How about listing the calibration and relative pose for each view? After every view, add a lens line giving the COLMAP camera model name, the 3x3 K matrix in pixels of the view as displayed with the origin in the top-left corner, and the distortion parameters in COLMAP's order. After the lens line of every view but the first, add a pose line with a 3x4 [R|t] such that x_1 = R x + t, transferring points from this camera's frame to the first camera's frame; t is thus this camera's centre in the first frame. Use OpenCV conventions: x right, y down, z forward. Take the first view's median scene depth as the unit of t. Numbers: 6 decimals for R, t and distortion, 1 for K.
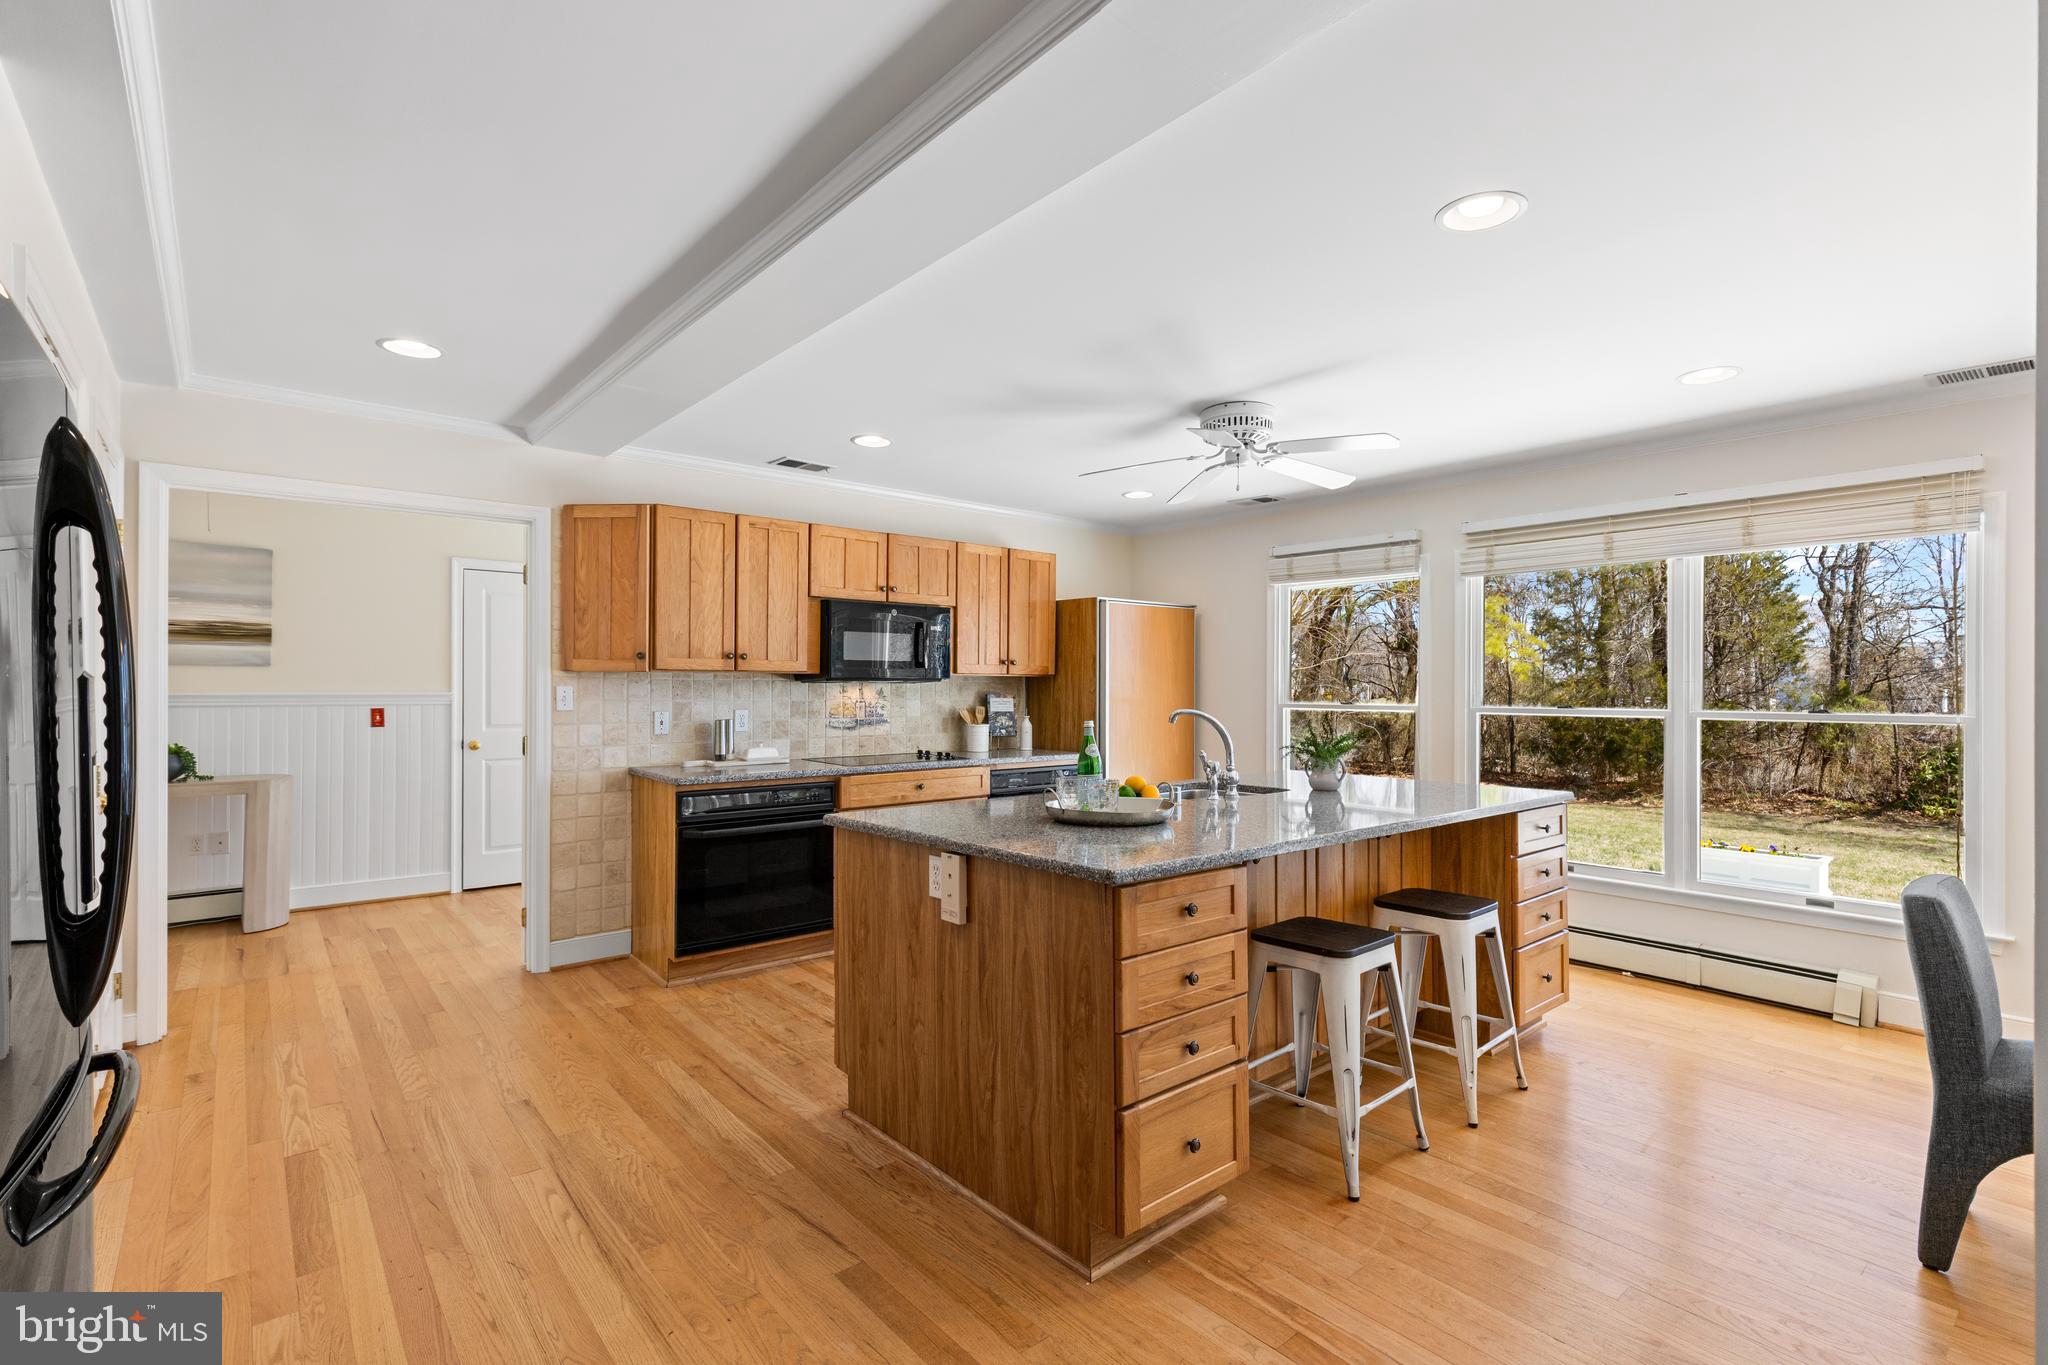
lens RADIAL K [[917.8, 0, 1024.0], [0, 917.8, 682.5], [0, 0, 1]] dist [-0.002116, -0.000618]
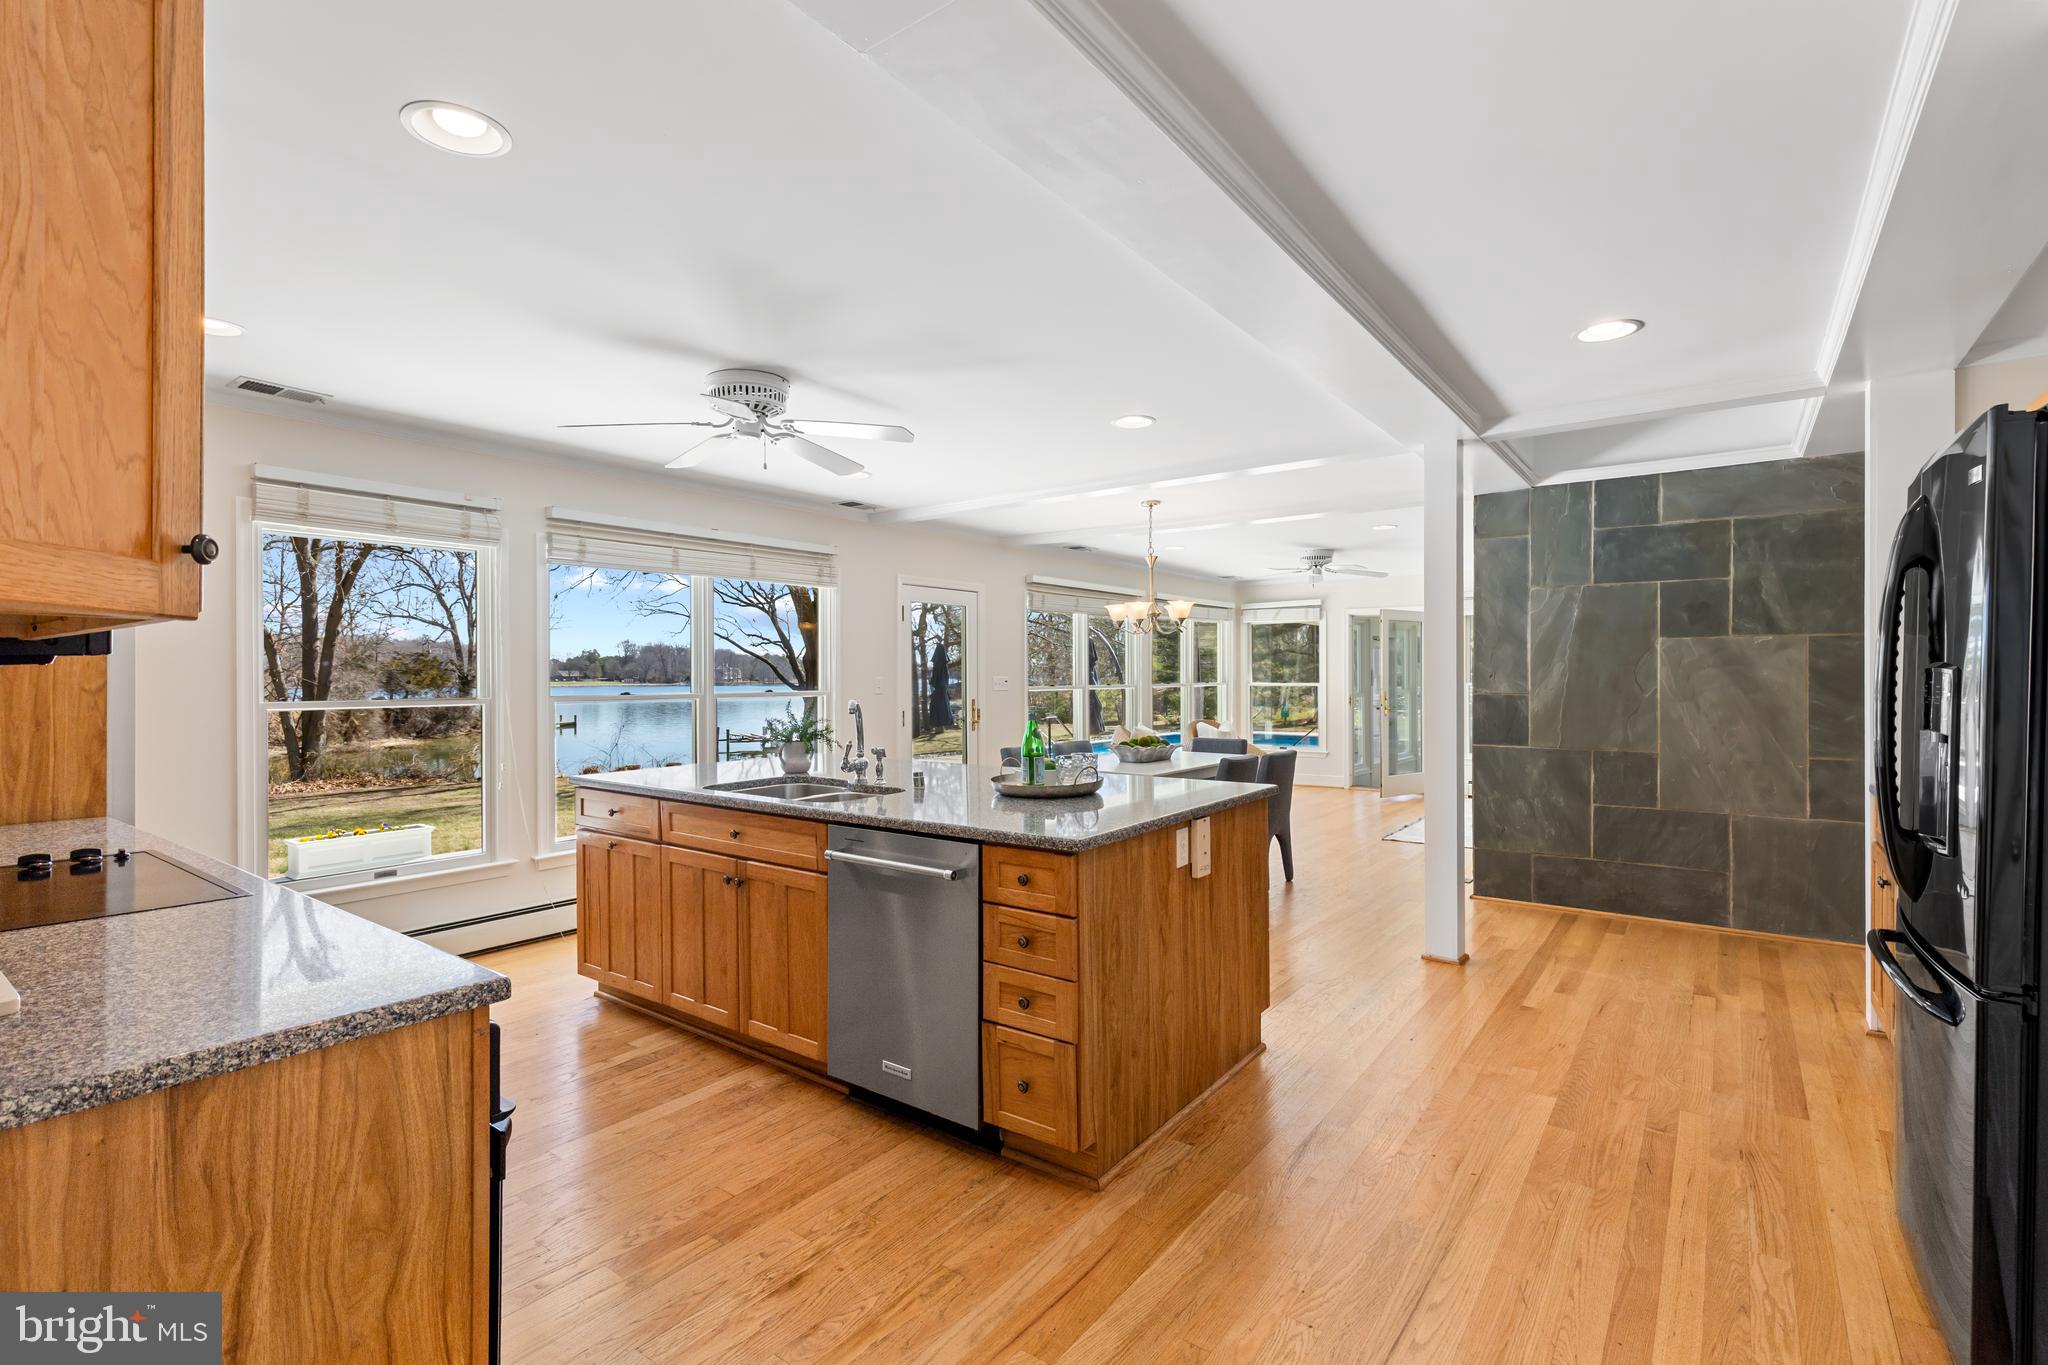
lens RADIAL K [[917.8, 0, 1024.0], [0, 917.8, 682.5], [0, 0, 1]] dist [-0.002116, -0.000618]
pose [[-0.204836, -0.010462, 0.978740, -1.079637], [-0.001386, 0.999945, 0.010398, 0.001551], [-0.978795, 0.000773, -0.204839, 1.342755]]
